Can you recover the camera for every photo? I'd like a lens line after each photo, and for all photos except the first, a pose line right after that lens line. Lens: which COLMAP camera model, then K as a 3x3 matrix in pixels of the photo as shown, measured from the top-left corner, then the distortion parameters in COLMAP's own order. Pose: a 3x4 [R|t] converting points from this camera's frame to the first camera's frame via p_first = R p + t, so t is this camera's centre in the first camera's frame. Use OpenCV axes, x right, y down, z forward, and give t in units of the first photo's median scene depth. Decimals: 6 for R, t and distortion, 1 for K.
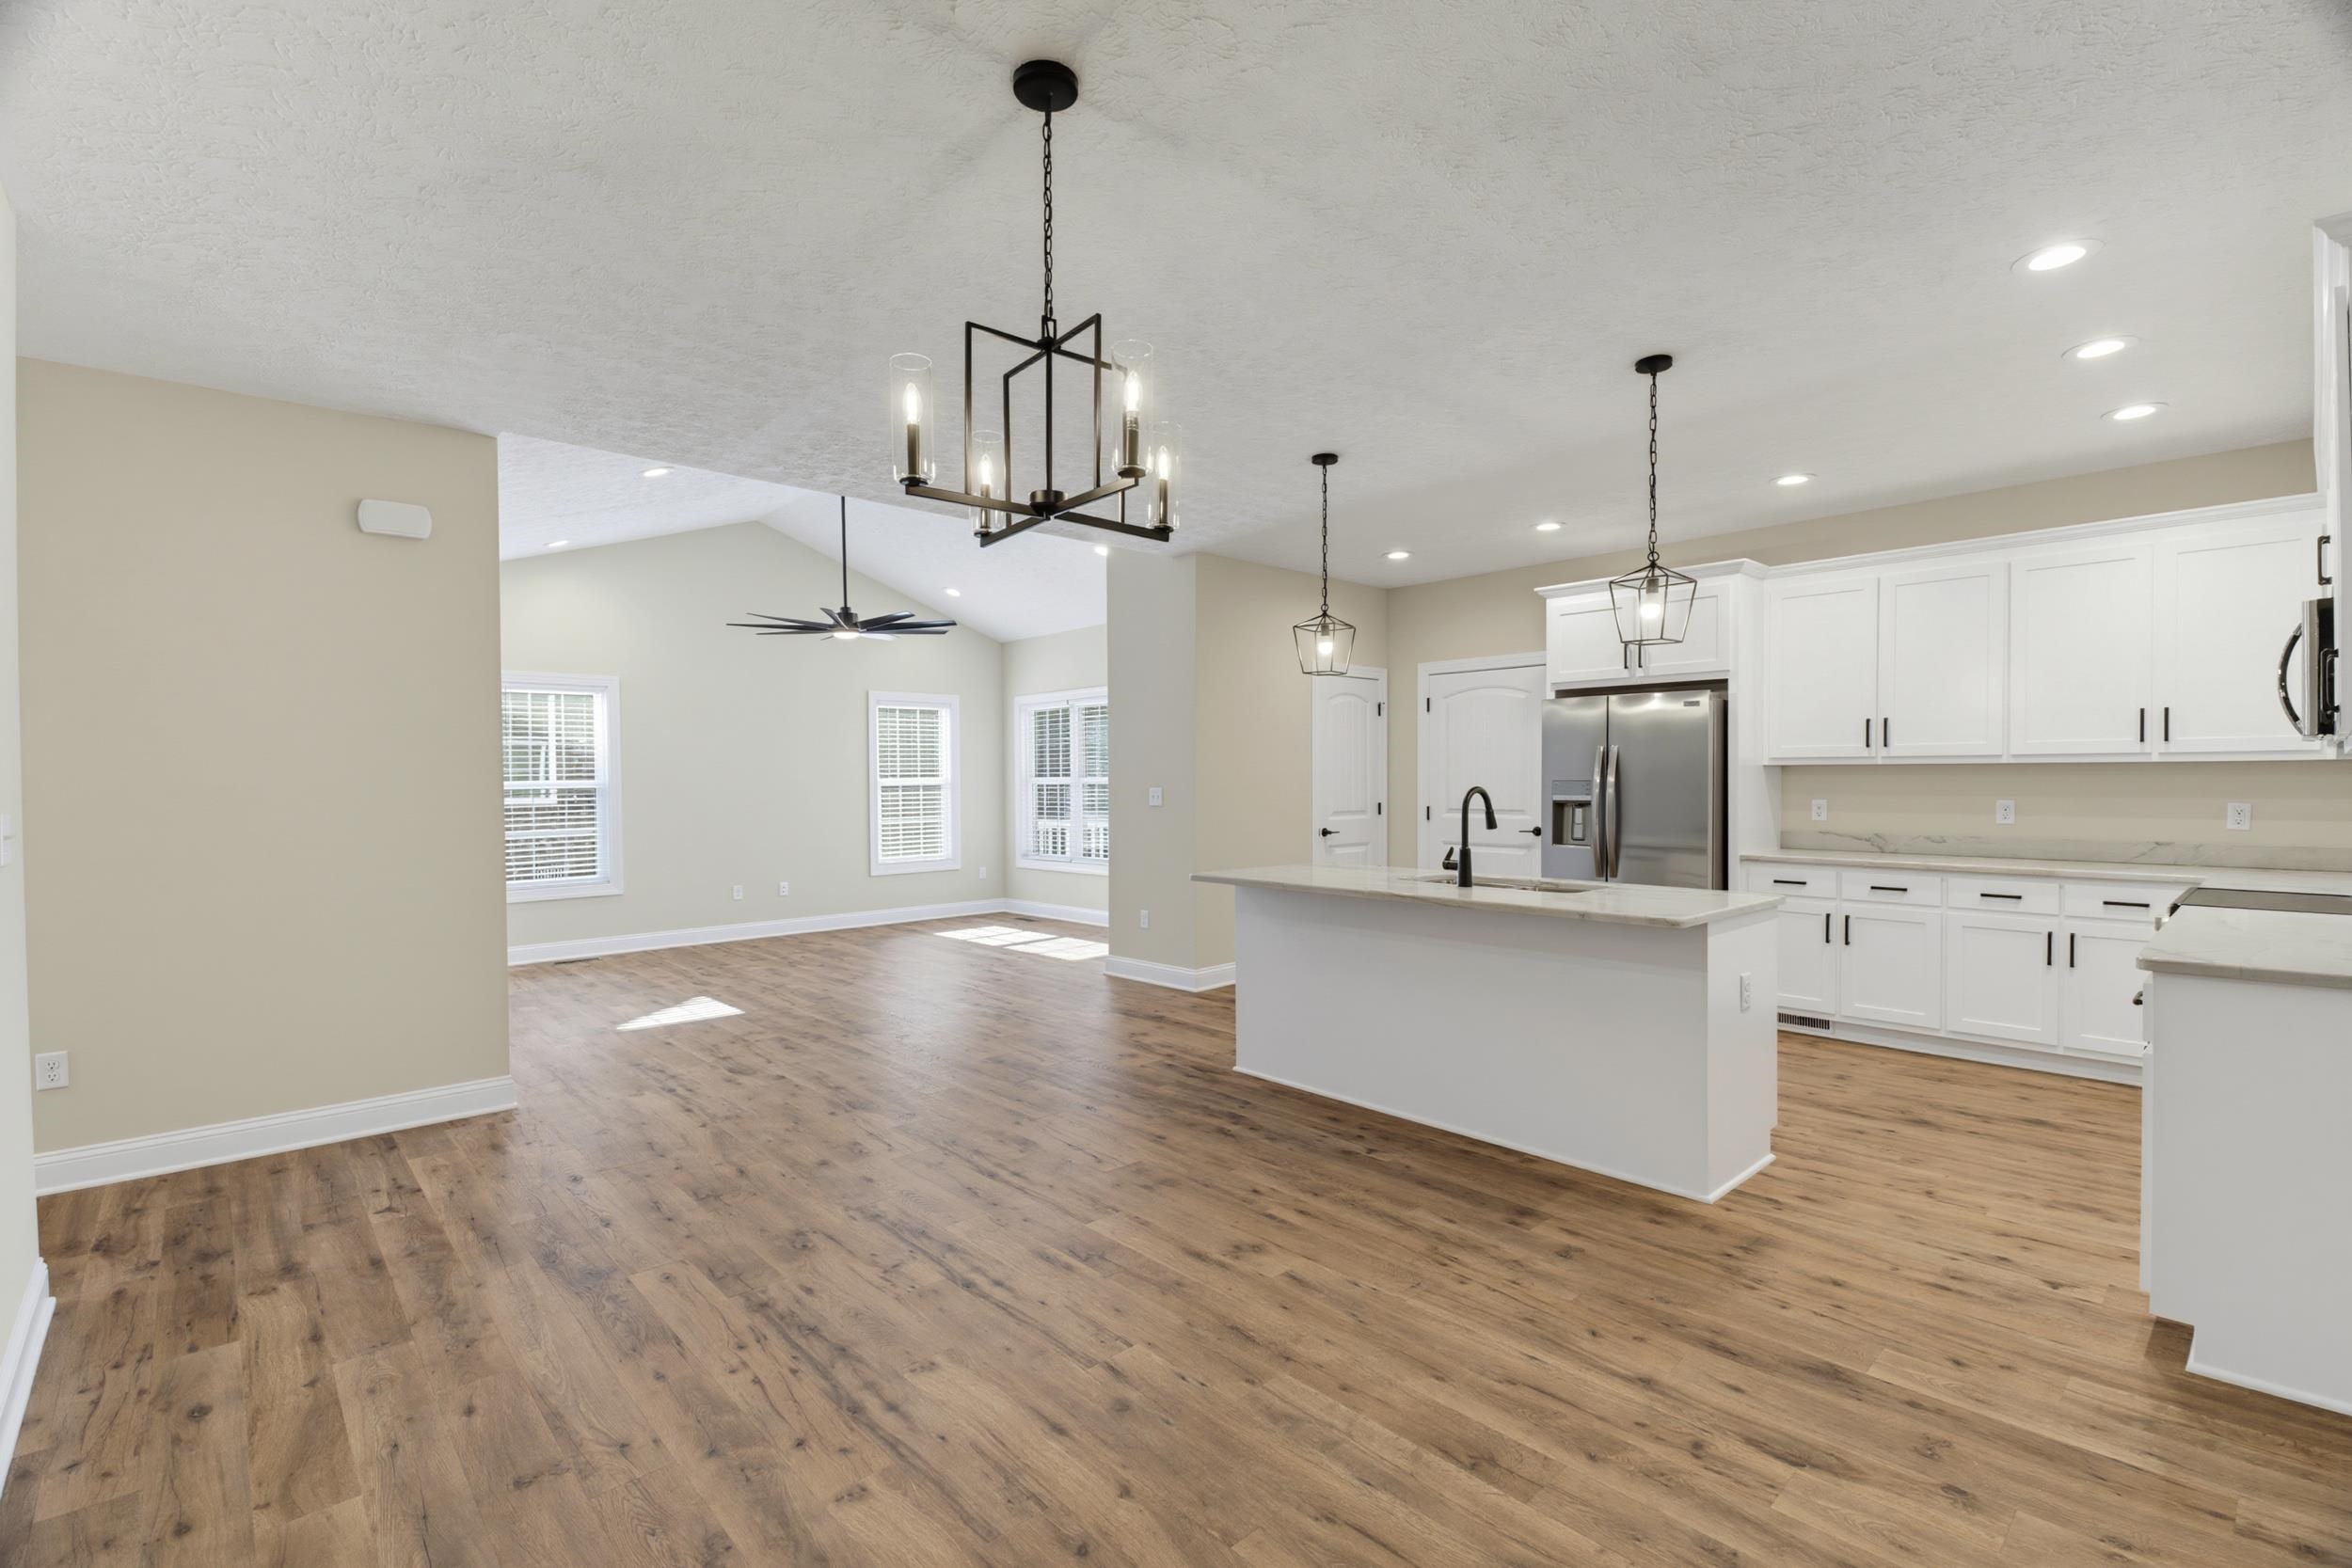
lens RADIAL K [[1038.2, 0, 1152.4], [0, 1038.2, 782.8], [0, 0, 1]] dist [0.000469, -0.007807]
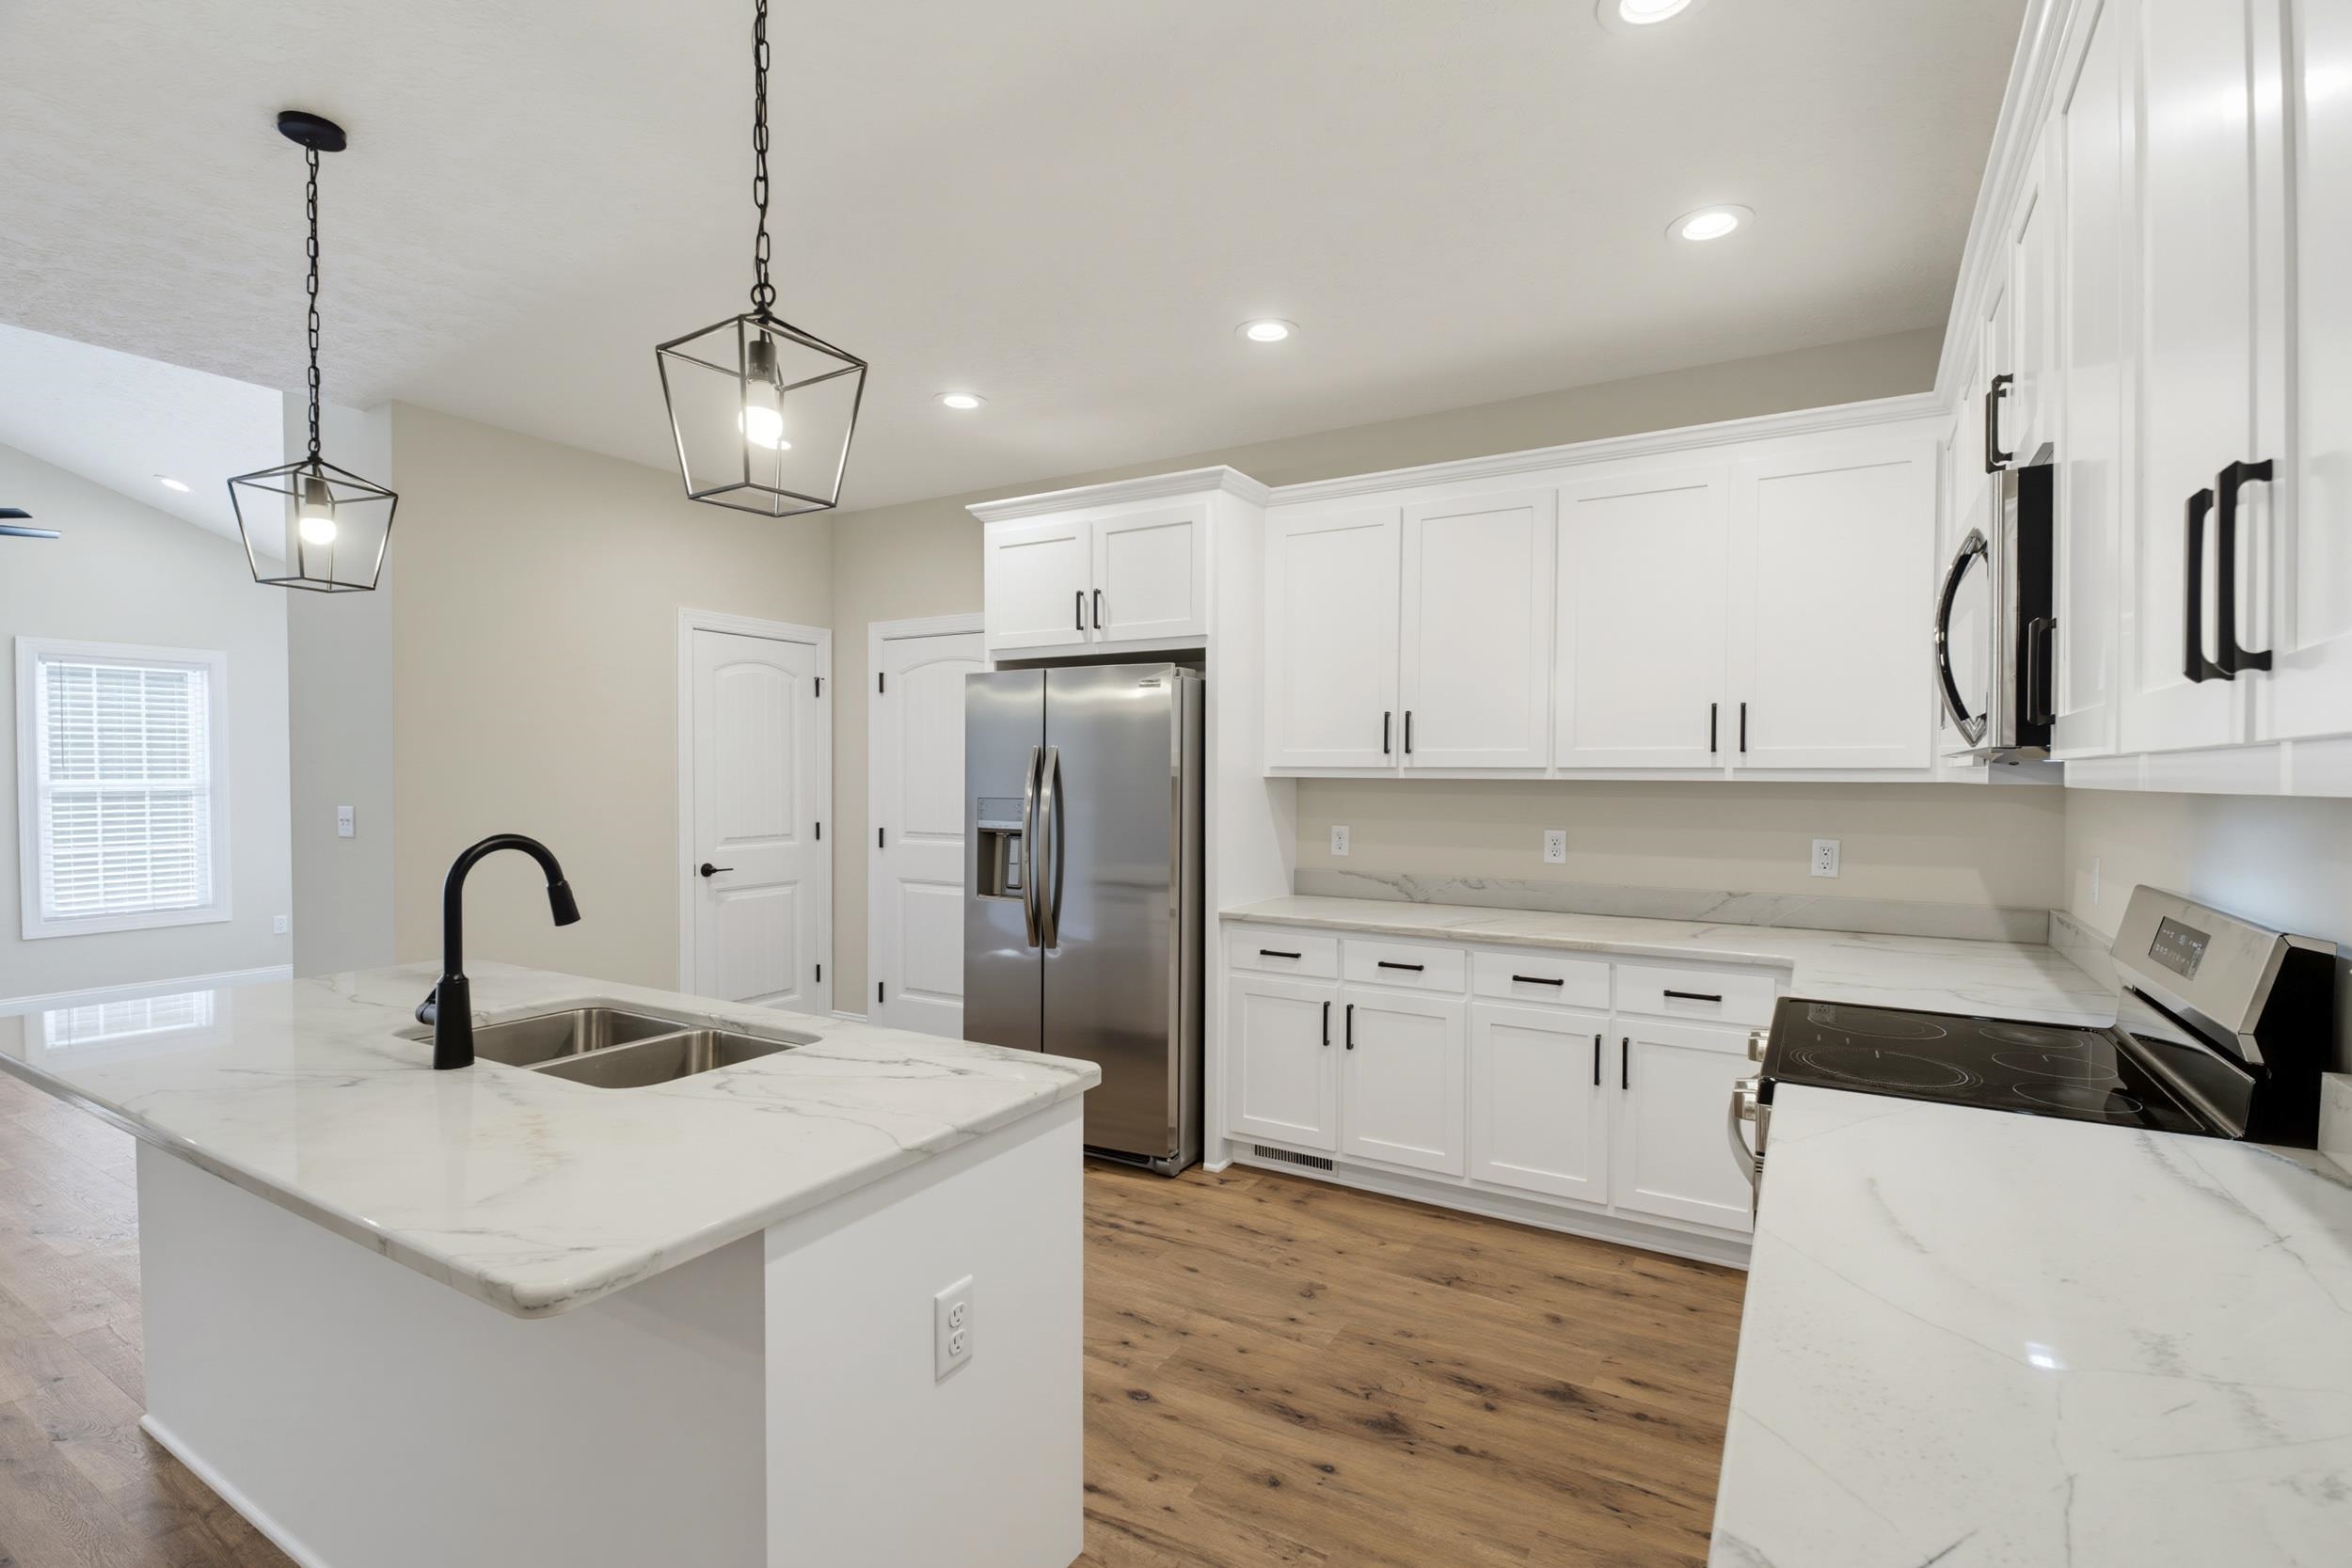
lens RADIAL K [[1081.7, 0, 1176.0], [0, 1081.7, 784.0], [0, 0, 1]] dist [0.001535, 0.000043]
pose [[0.953773, 0.004201, 0.300500, 0.447522], [-0.005887, 0.999972, 0.004705, -0.021939], [-0.300472, -0.006257, 0.953770, 0.468604]]
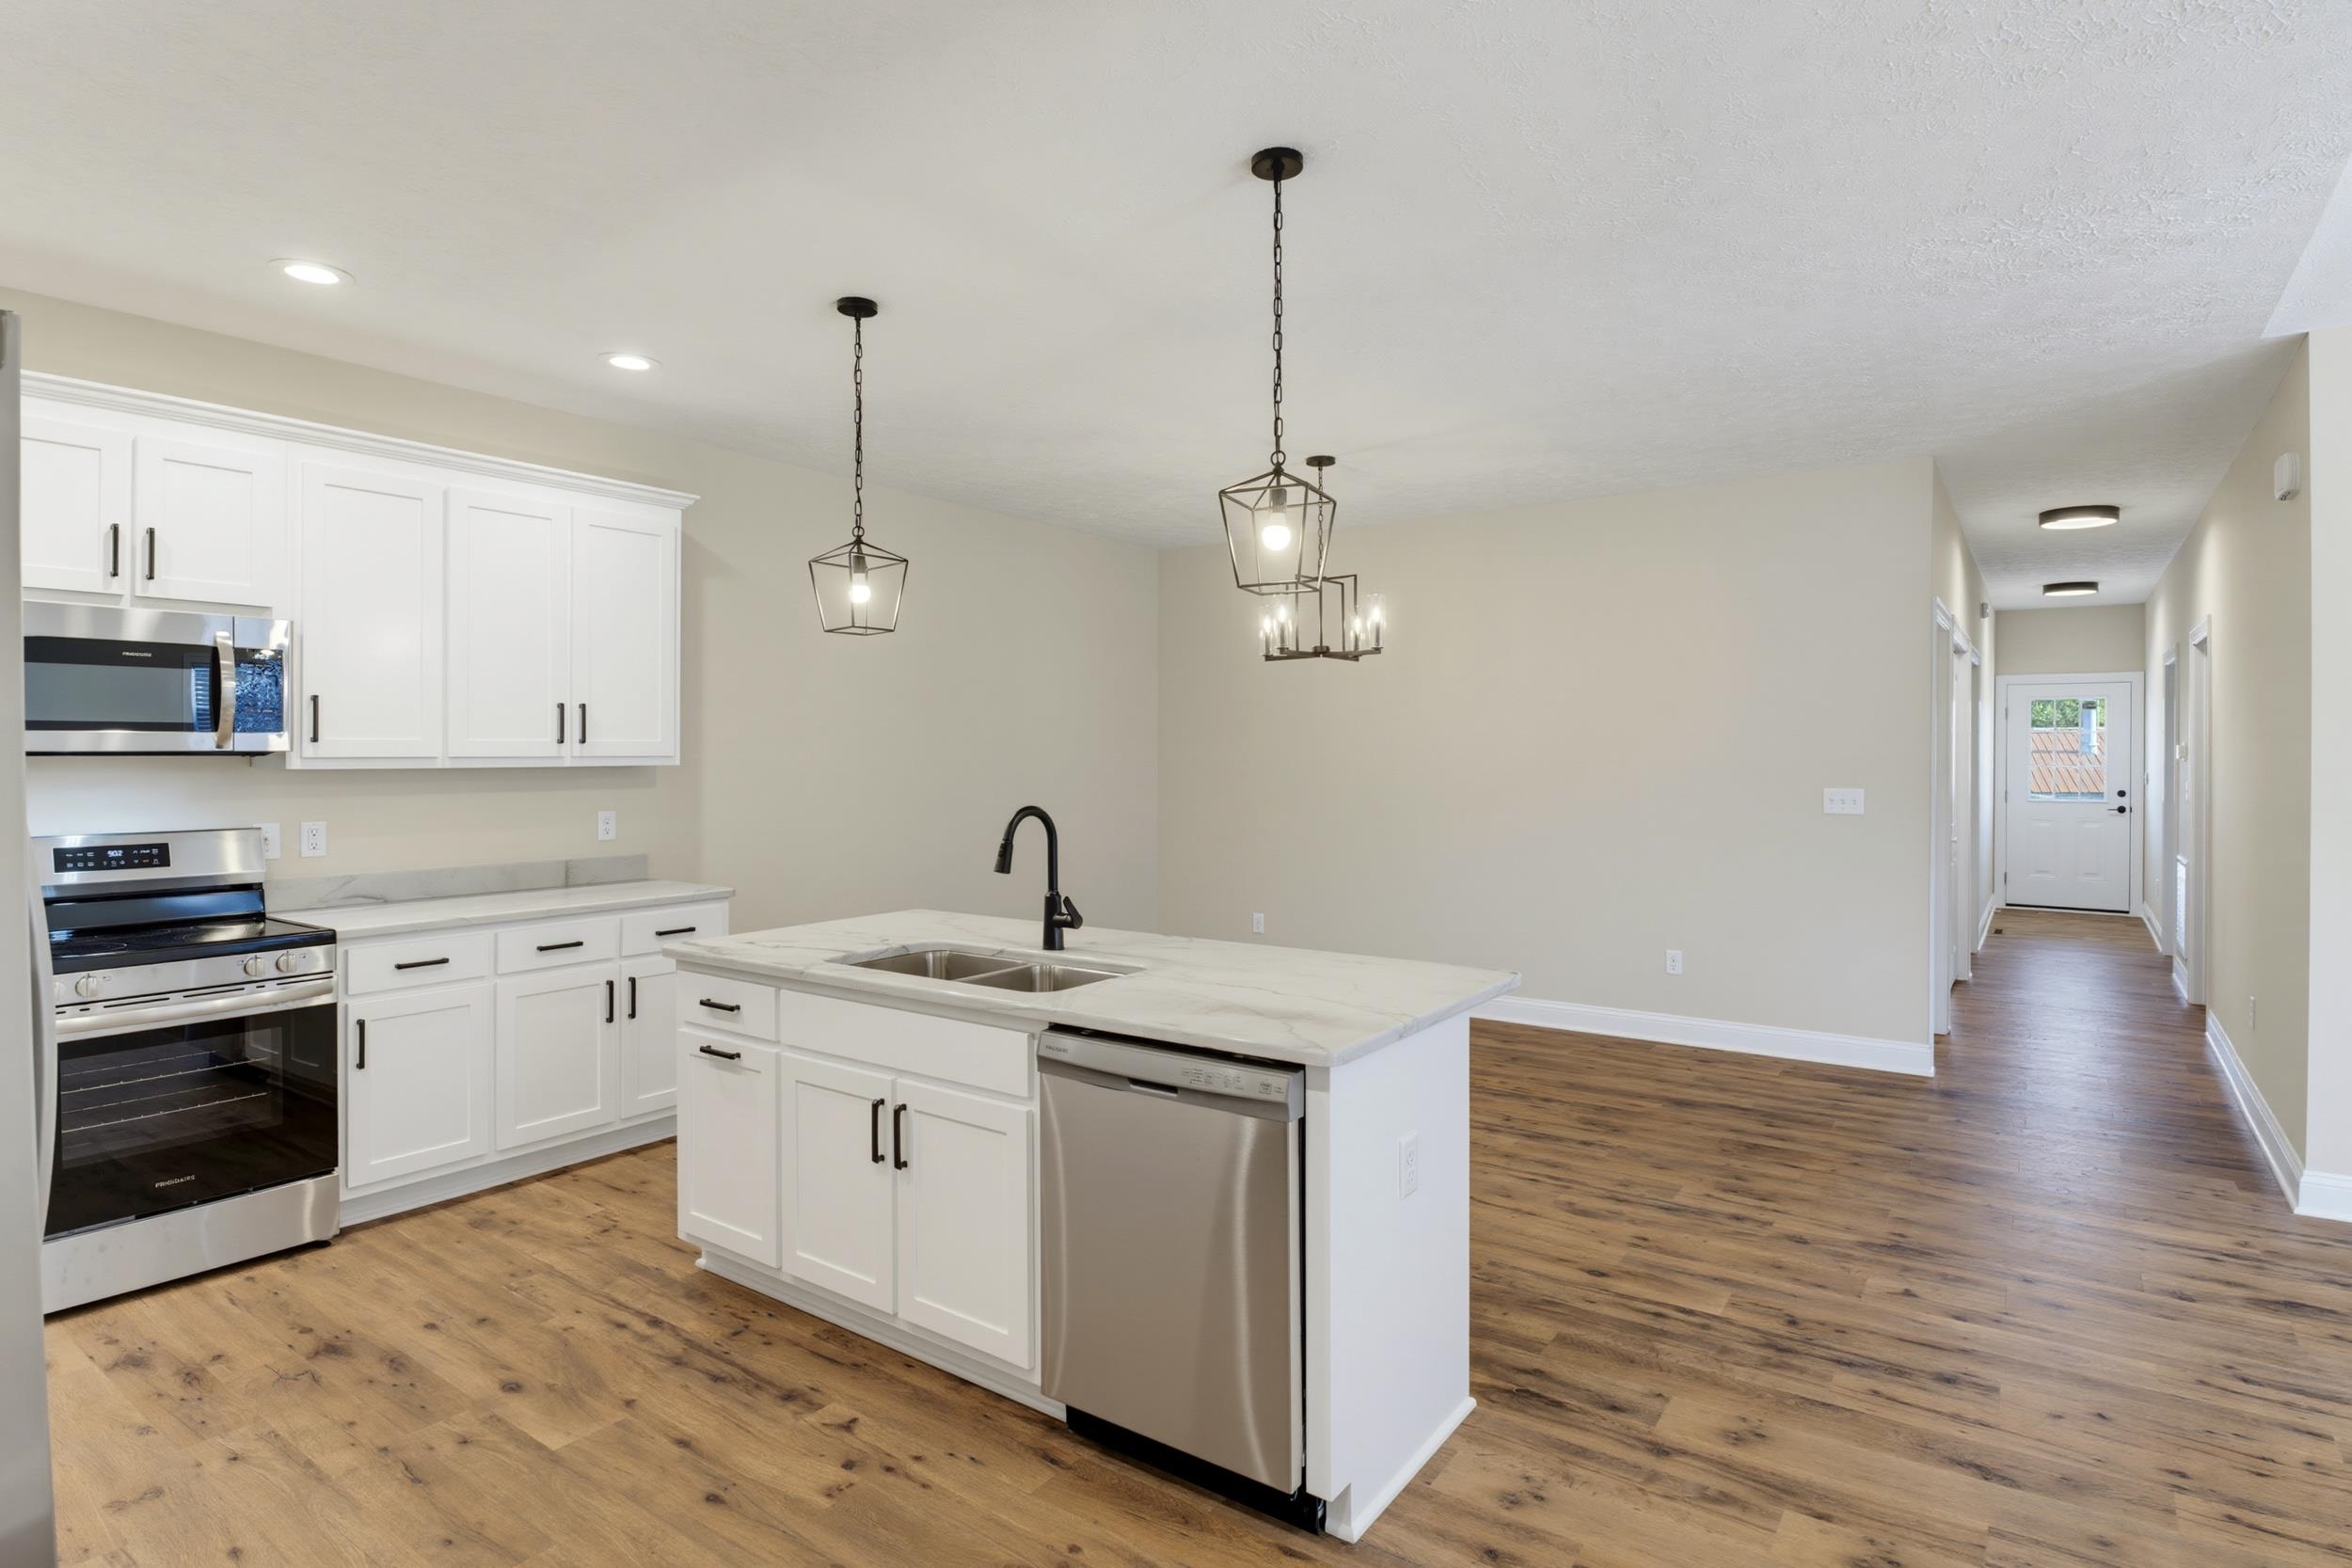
lens RADIAL K [[1222.8, 0, 1173.7], [0, 1222.8, 757.1], [0, 0, 1]] dist [0.002003, -0.017797]
pose [[-0.976469, 0.007387, -0.215531, 0.393707], [0.005539, 0.999943, 0.009176, -0.034455], [0.215587, 0.007766, -0.976454, 1.791601]]
